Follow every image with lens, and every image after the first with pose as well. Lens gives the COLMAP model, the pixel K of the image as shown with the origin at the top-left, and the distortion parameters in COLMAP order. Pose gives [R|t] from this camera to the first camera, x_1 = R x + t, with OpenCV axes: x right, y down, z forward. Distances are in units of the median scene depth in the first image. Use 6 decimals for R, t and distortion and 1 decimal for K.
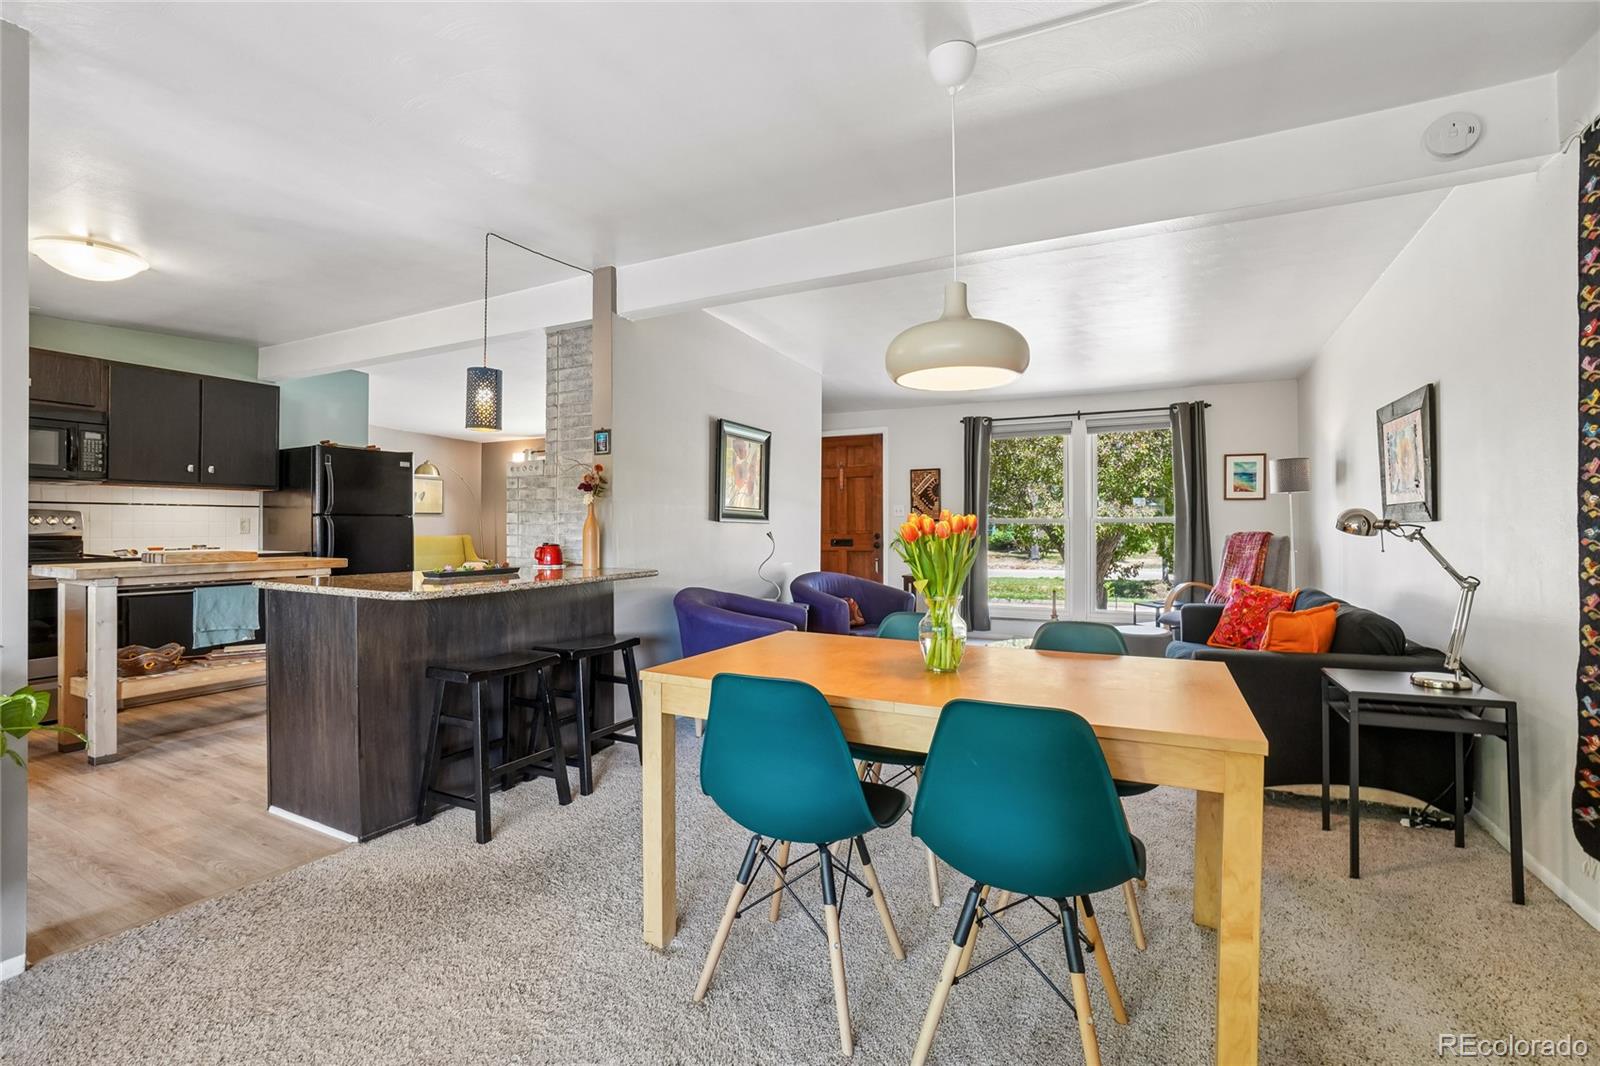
lens RADIAL K [[708.0, 0, 781.0], [0, 708.0, 532.5], [0, 0, 1]] dist [-0.059979, 0.024570]
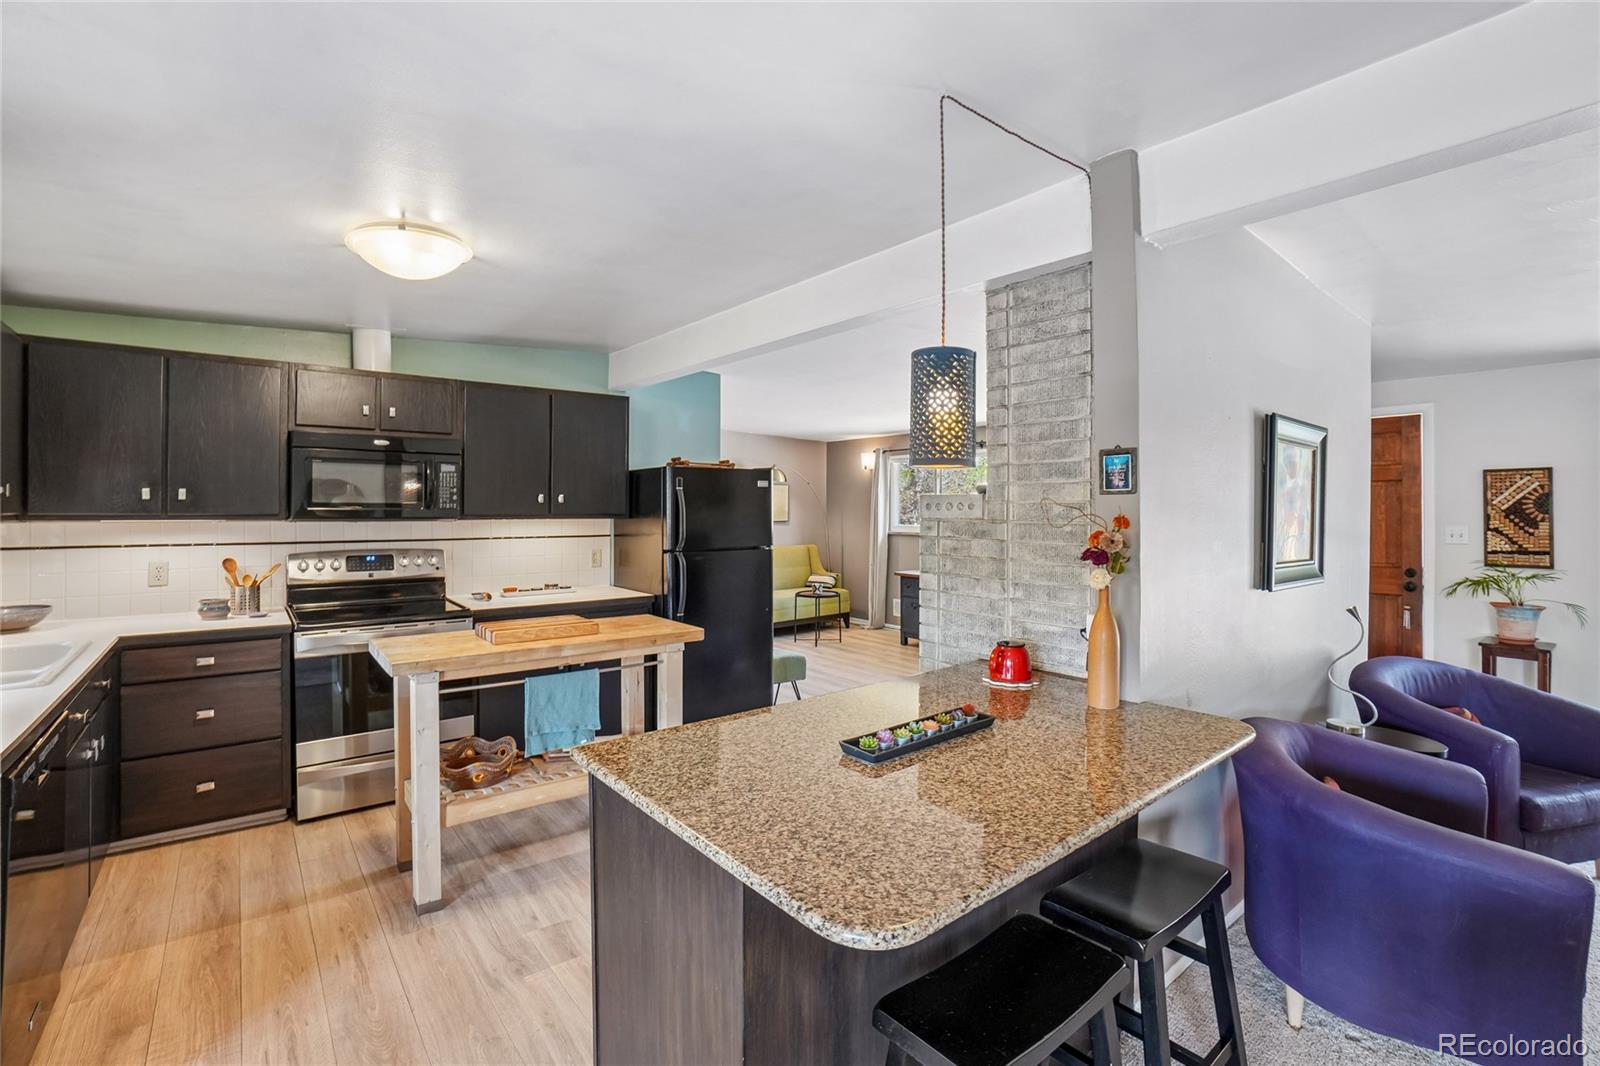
lens RADIAL K [[717.5, 0, 800.1], [0, 717.5, 524.6], [0, 0, 1]] dist [-0.063721, 0.024954]
pose [[0.917591, 0.007306, -0.397459, -0.214976], [-0.002784, 0.999925, 0.011952, -0.076314], [0.397516, -0.009861, 0.917542, 0.322739]]
